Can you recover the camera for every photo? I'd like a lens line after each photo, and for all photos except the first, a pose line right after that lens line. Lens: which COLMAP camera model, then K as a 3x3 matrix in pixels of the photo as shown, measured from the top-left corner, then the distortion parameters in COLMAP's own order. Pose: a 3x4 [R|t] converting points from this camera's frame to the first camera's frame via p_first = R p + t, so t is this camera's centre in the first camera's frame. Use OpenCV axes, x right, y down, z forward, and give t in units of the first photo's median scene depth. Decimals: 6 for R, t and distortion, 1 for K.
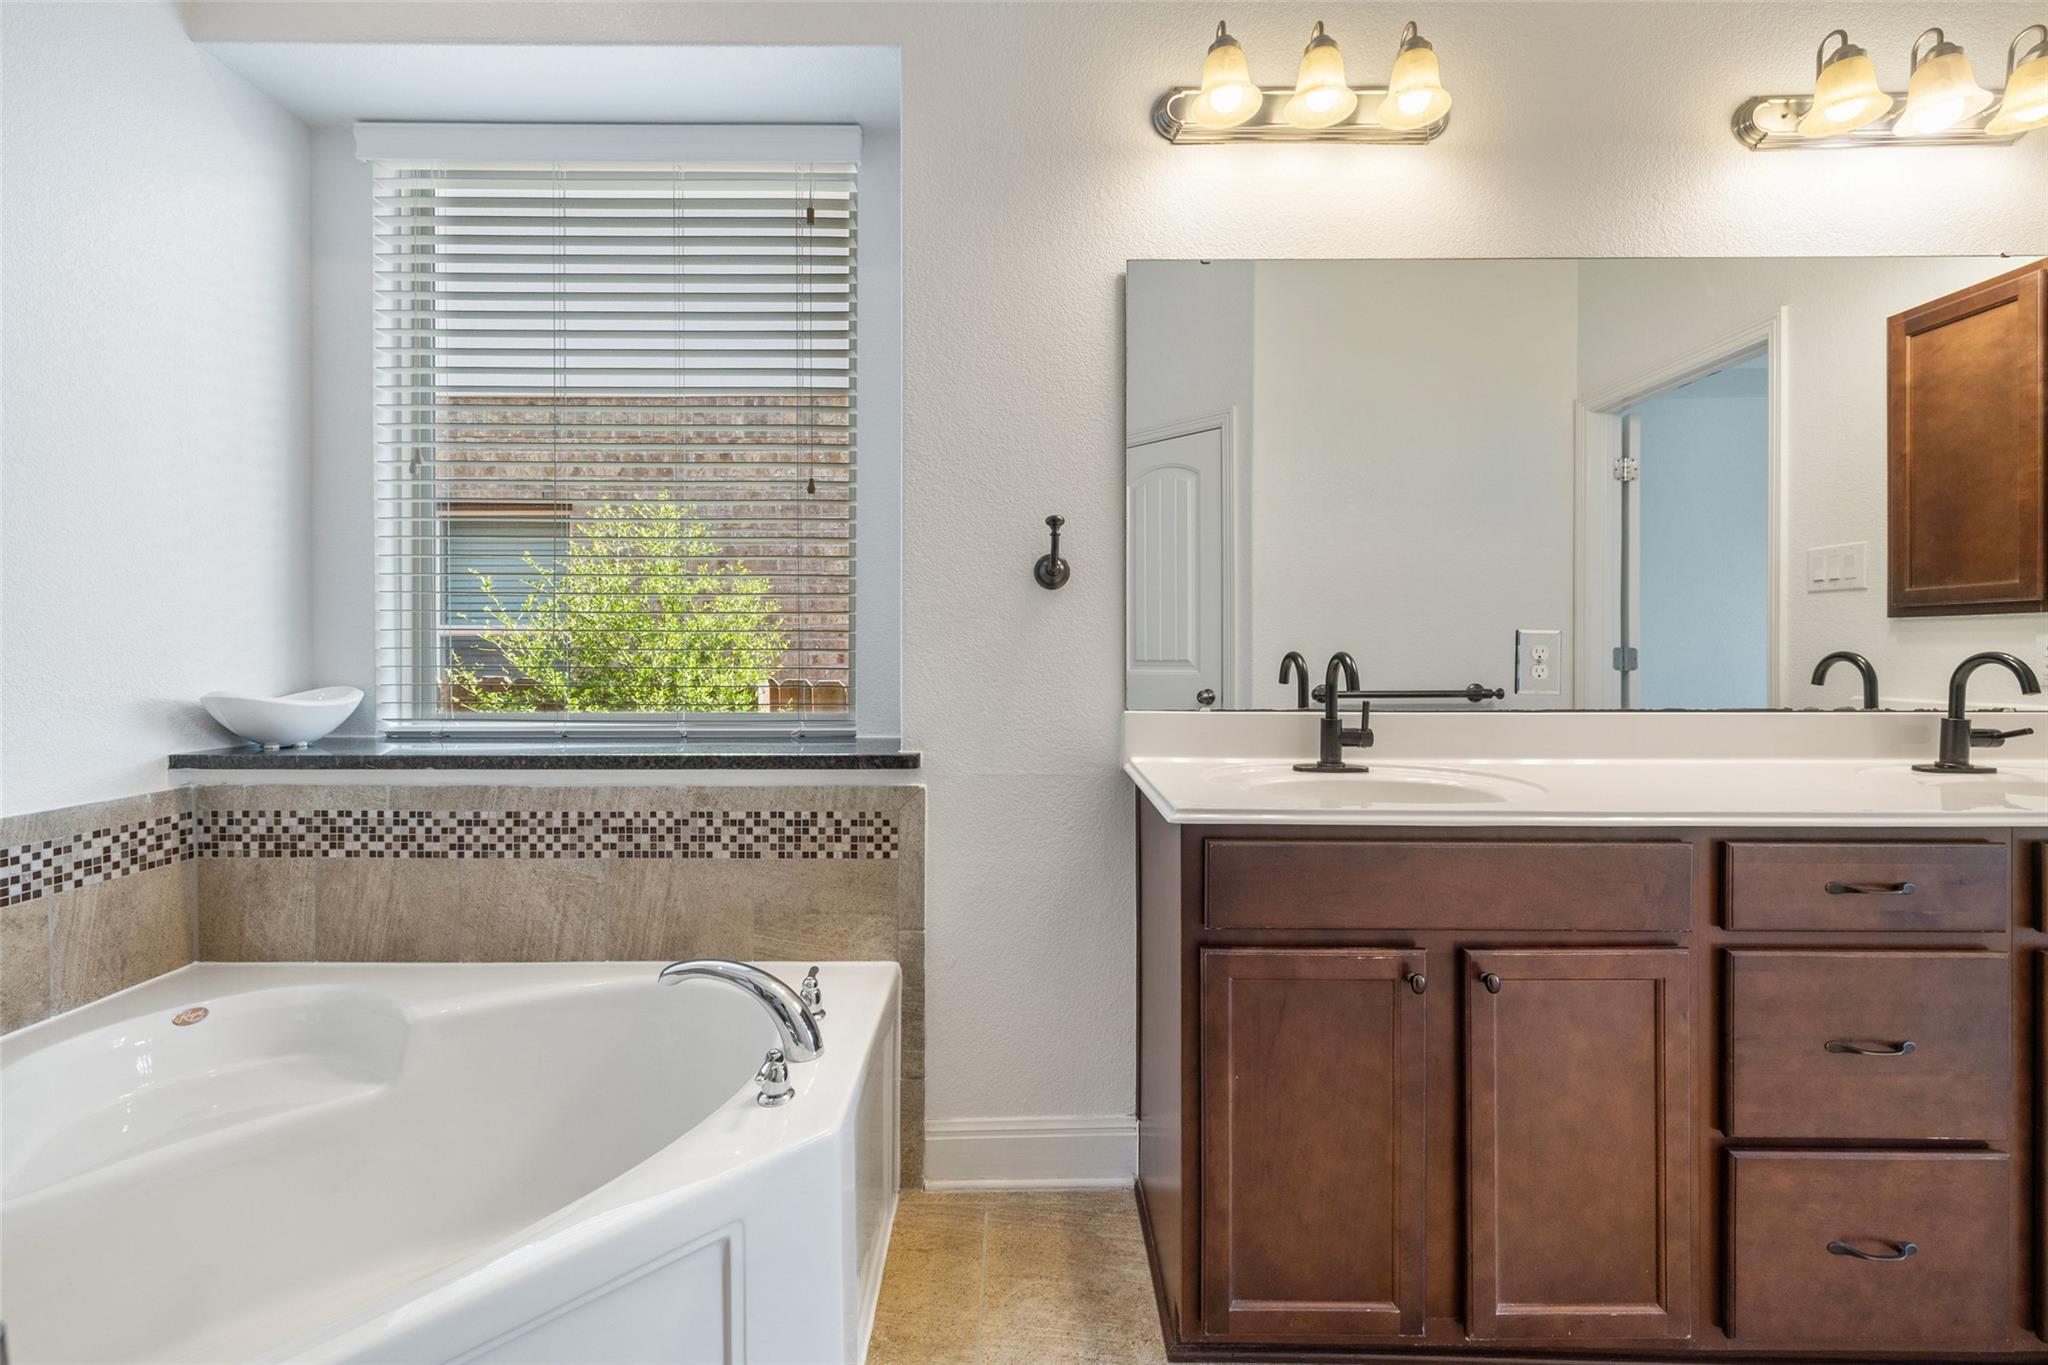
lens RADIAL K [[870.3, 0, 1039.2], [0, 870.3, 641.9], [0, 0, 1]] dist [0.003464, 0.000231]
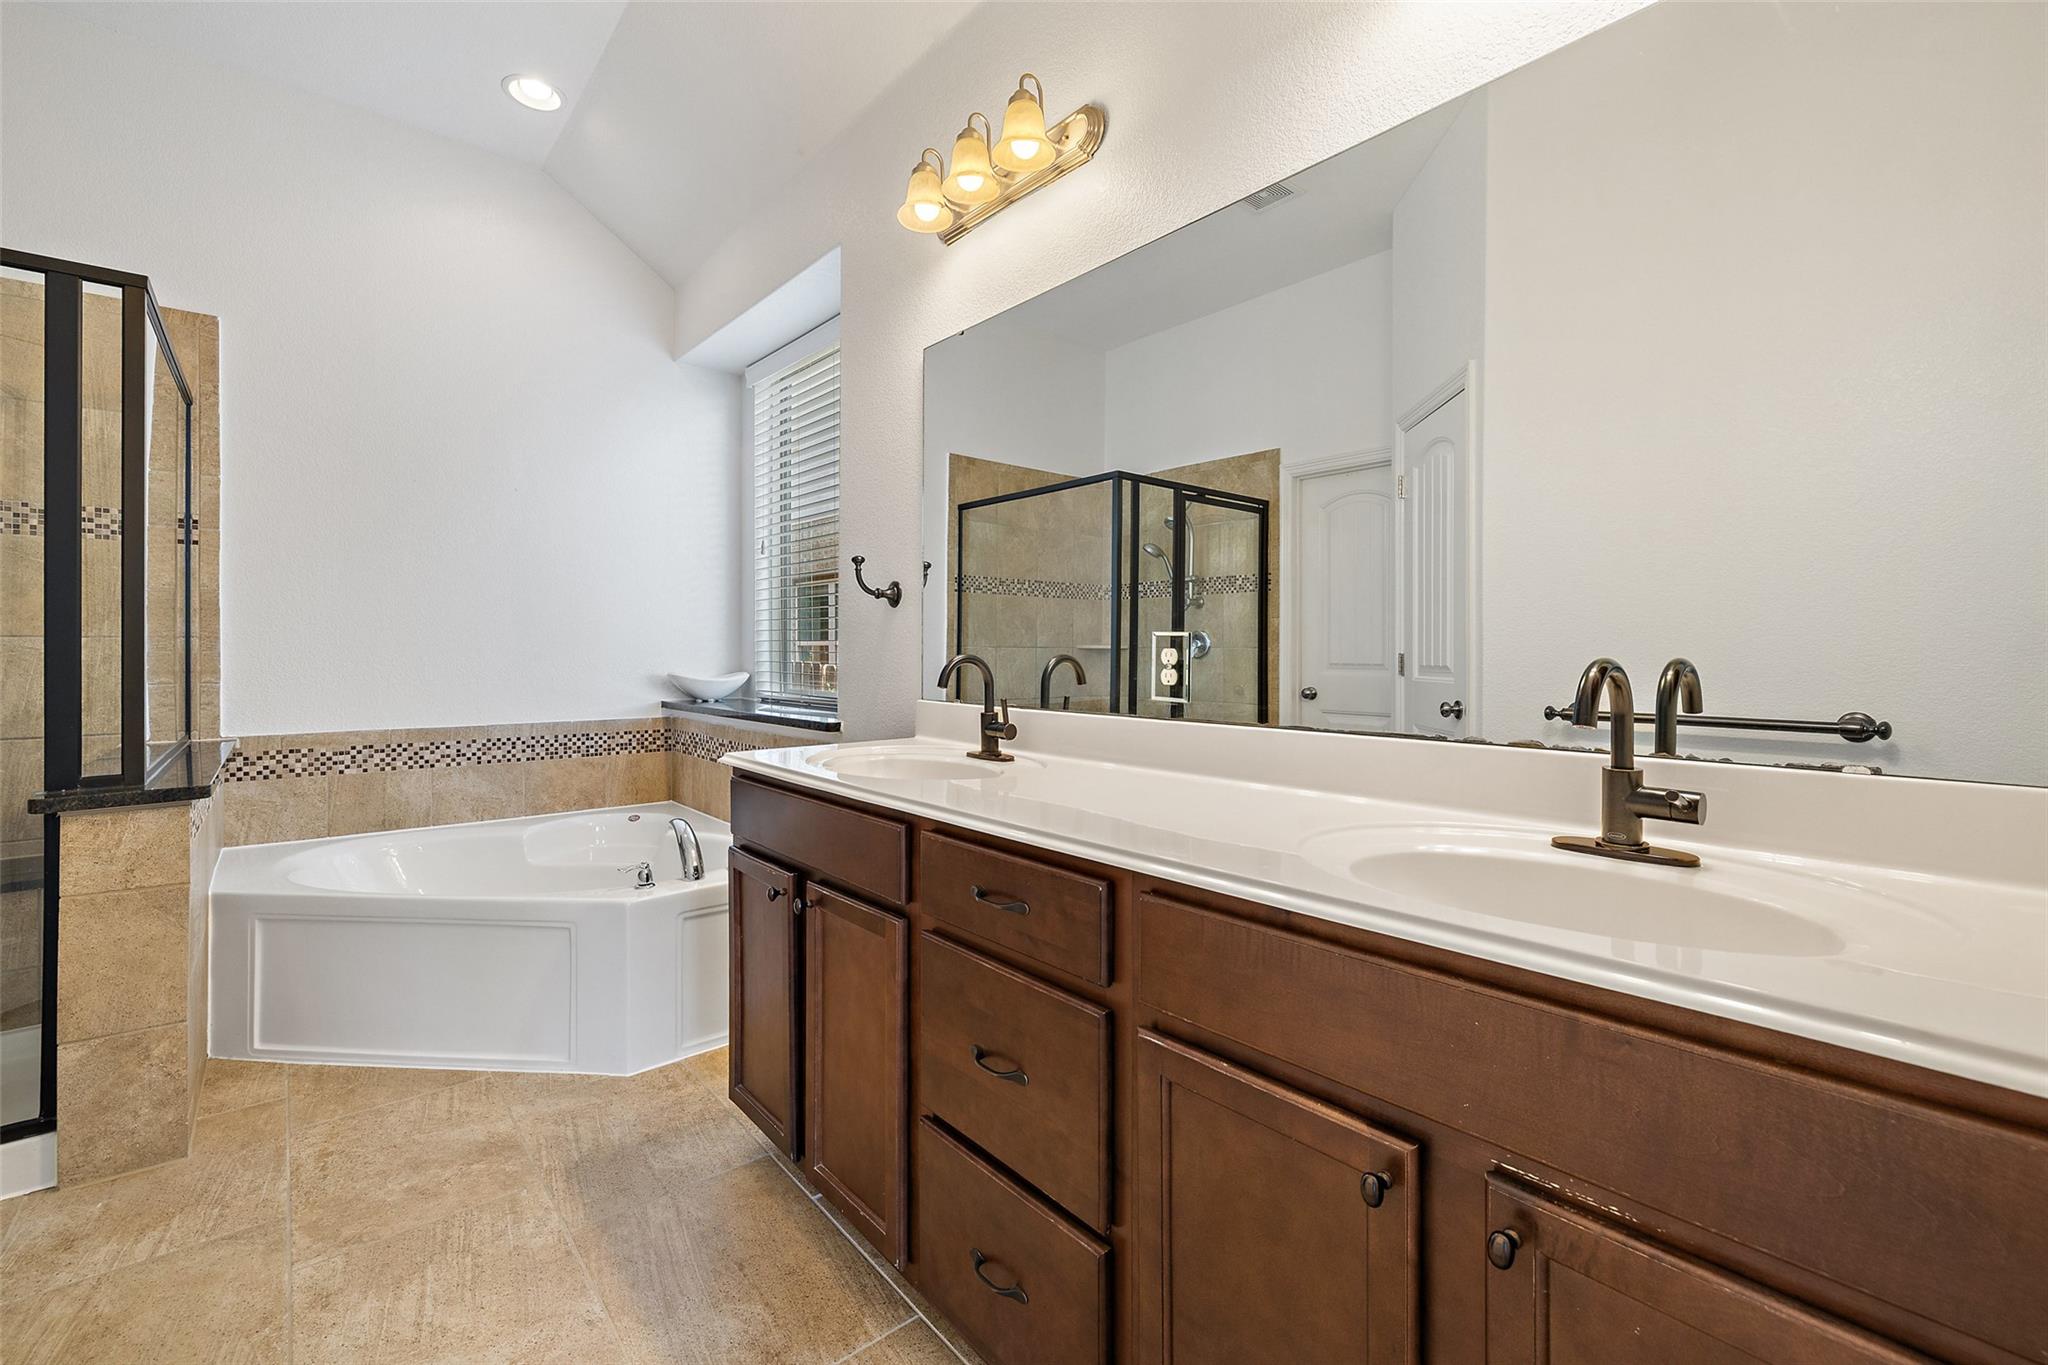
lens RADIAL K [[870.3, 0, 1028.0], [0, 870.3, 649.6], [0, 0, 1]] dist [0.003464, 0.000231]
pose [[0.655470, -0.000734, -0.755221, 1.259527], [-0.000191, 0.999999, -0.001138, 0.006602], [0.755221, 0.000890, 0.655469, 0.294472]]
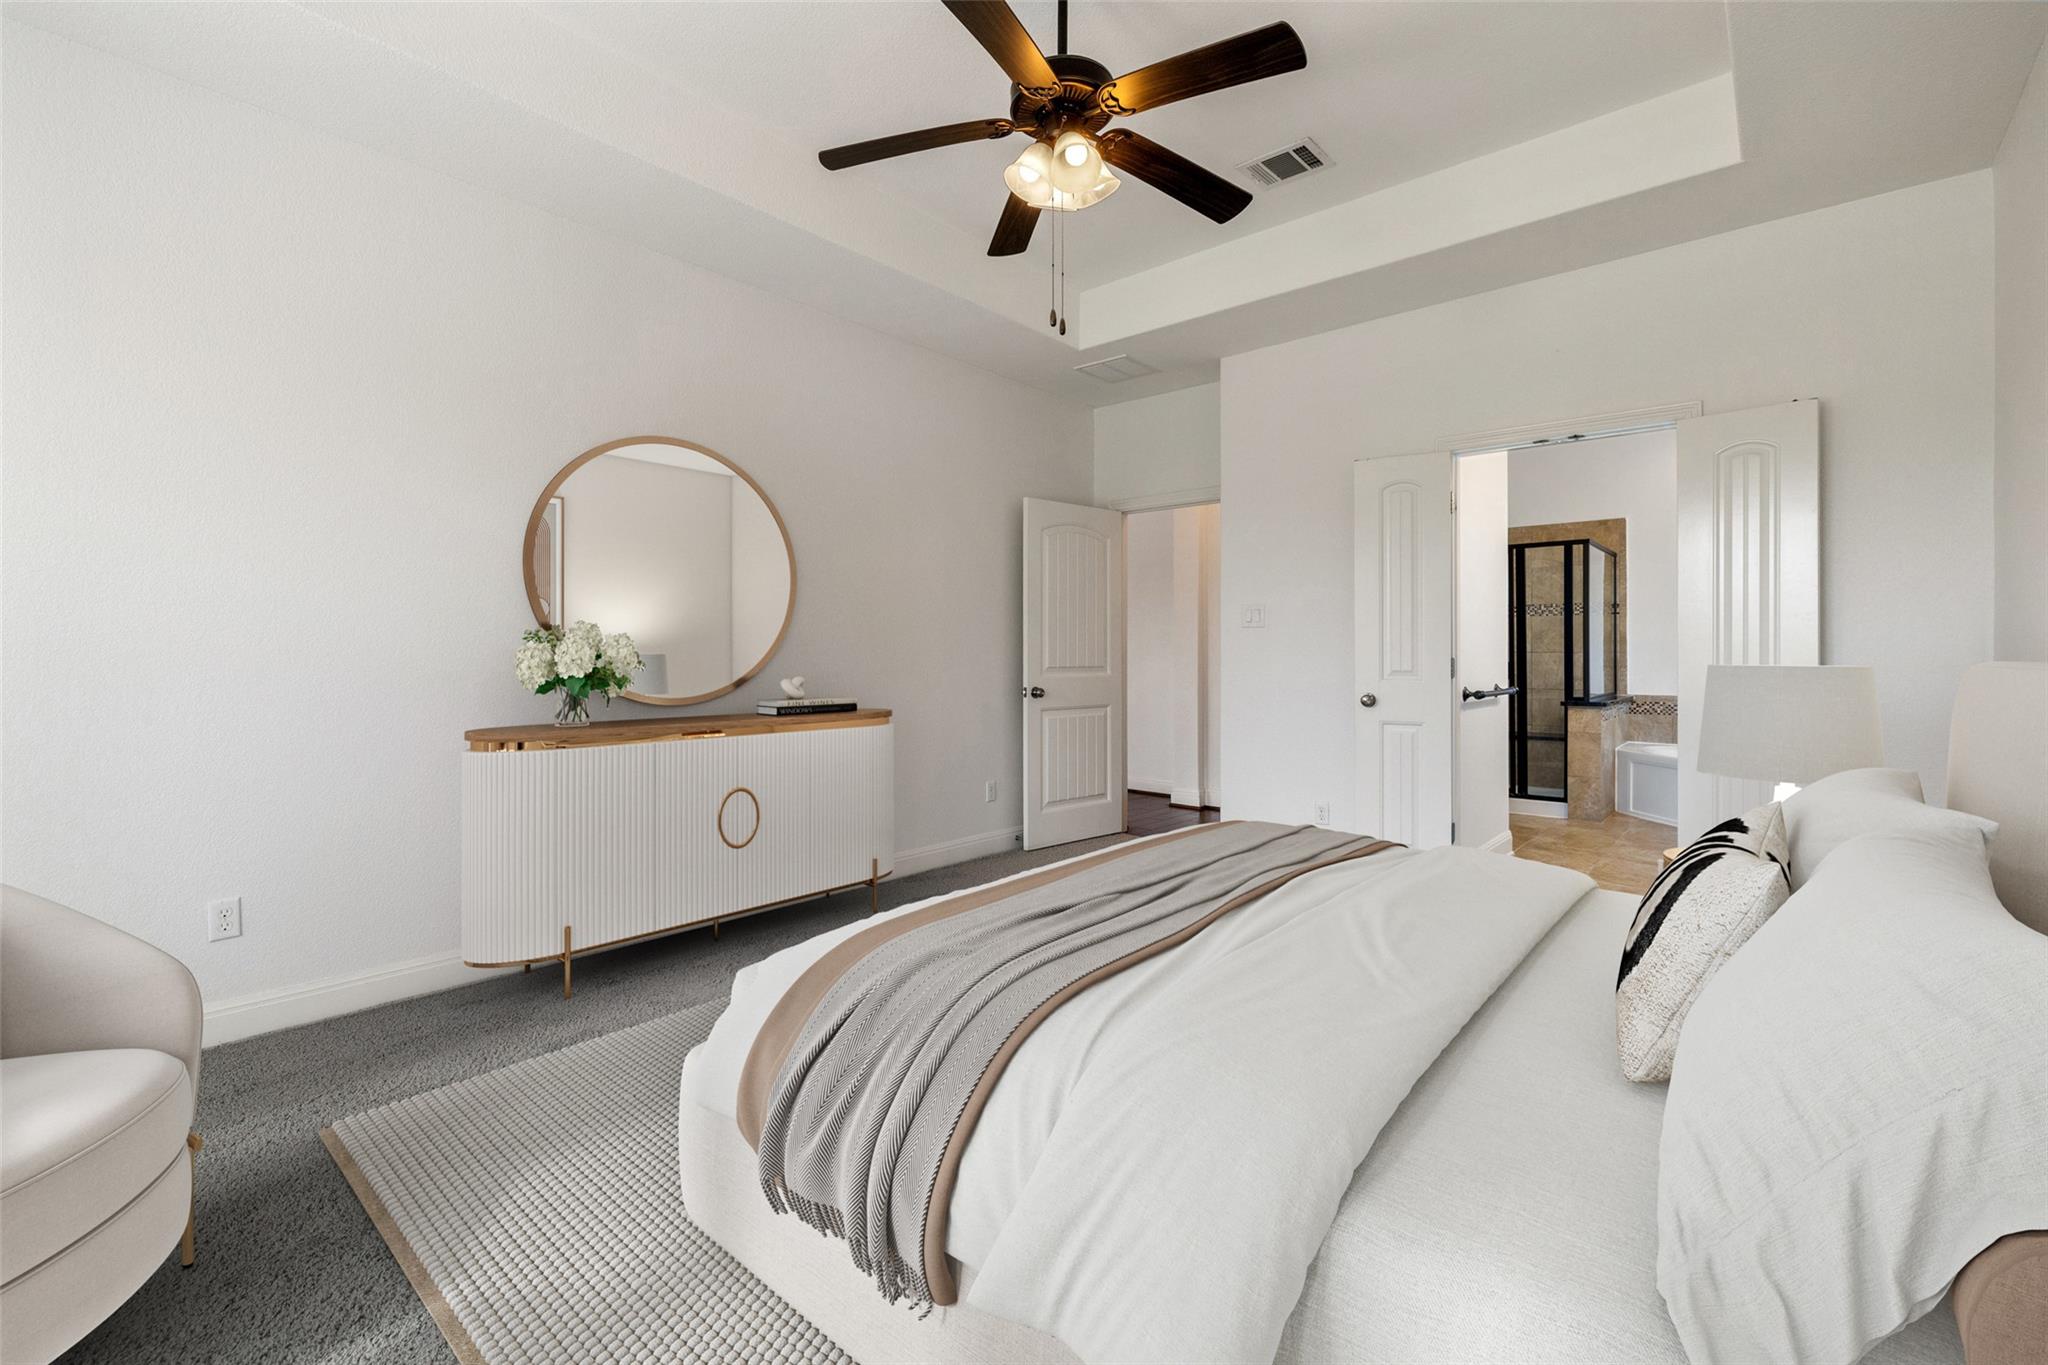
lens RADIAL K [[870.3, 0, 1018.2], [0, 870.3, 663.2], [0, 0, 1]] dist [0.003464, 0.000231]
pose [[-0.659183, 0.004845, -0.751967, 3.788254], [0.005992, 0.999981, 0.001191, 0.009930], [0.751959, -0.003721, -0.659200, 0.753150]]
